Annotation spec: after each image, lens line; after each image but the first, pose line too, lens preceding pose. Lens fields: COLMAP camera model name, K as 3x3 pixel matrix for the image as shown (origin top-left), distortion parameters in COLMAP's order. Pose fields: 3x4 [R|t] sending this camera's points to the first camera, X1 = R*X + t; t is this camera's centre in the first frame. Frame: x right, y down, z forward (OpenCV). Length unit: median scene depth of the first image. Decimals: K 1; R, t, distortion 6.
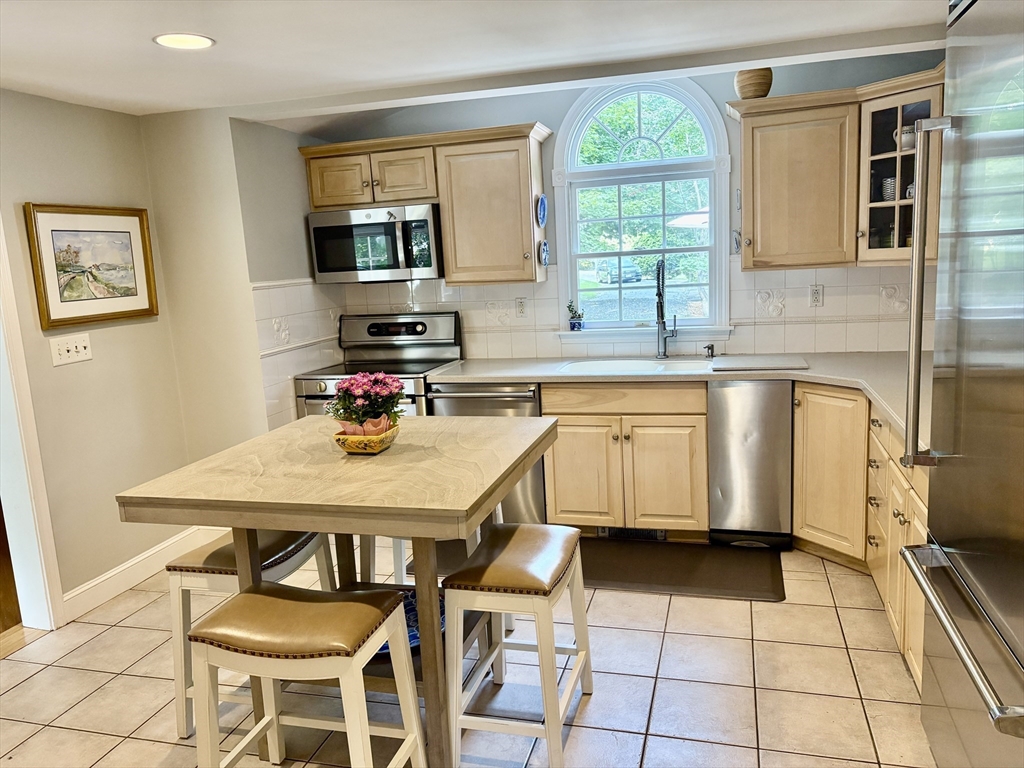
lens RADIAL K [[761.7, 0, 512.0], [0, 761.7, 384.0], [0, 0, 1]] dist [0.063153, -0.082328]
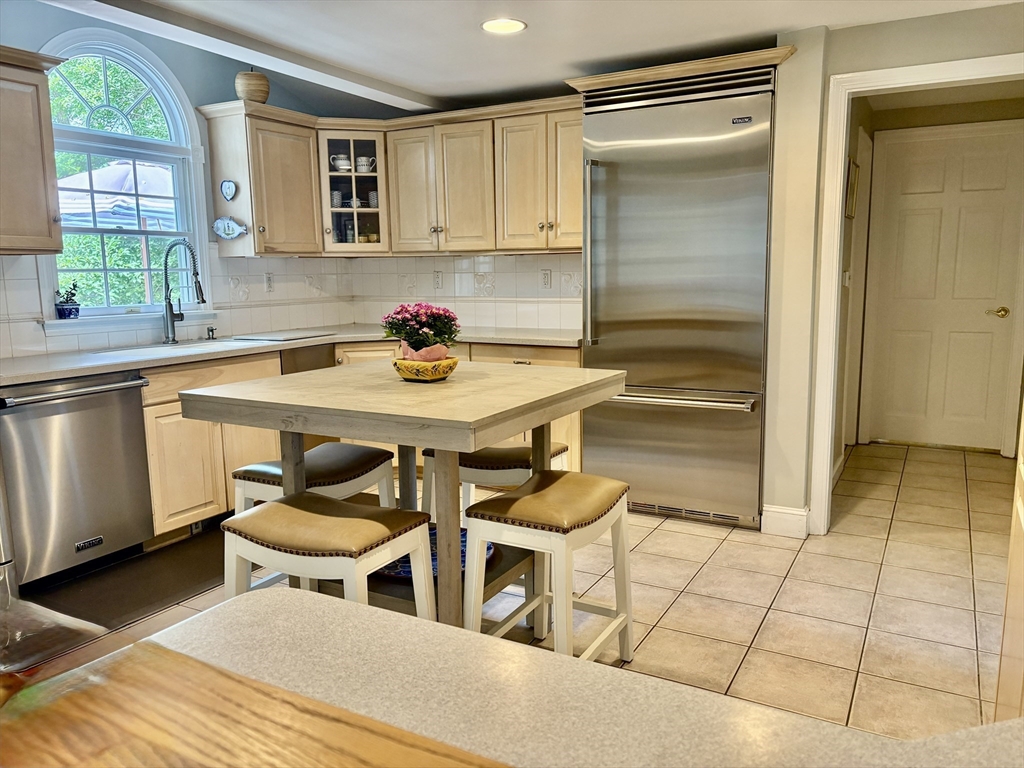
lens RADIAL K [[761.7, 0, 512.0], [0, 761.7, 384.0], [0, 0, 1]] dist [0.063153, -0.082328]
pose [[0.227869, -0.093960, 0.969148, -0.686952], [0.172426, 0.983496, 0.054810, 0.038581], [-0.958303, 0.154617, 0.240309, 0.393205]]
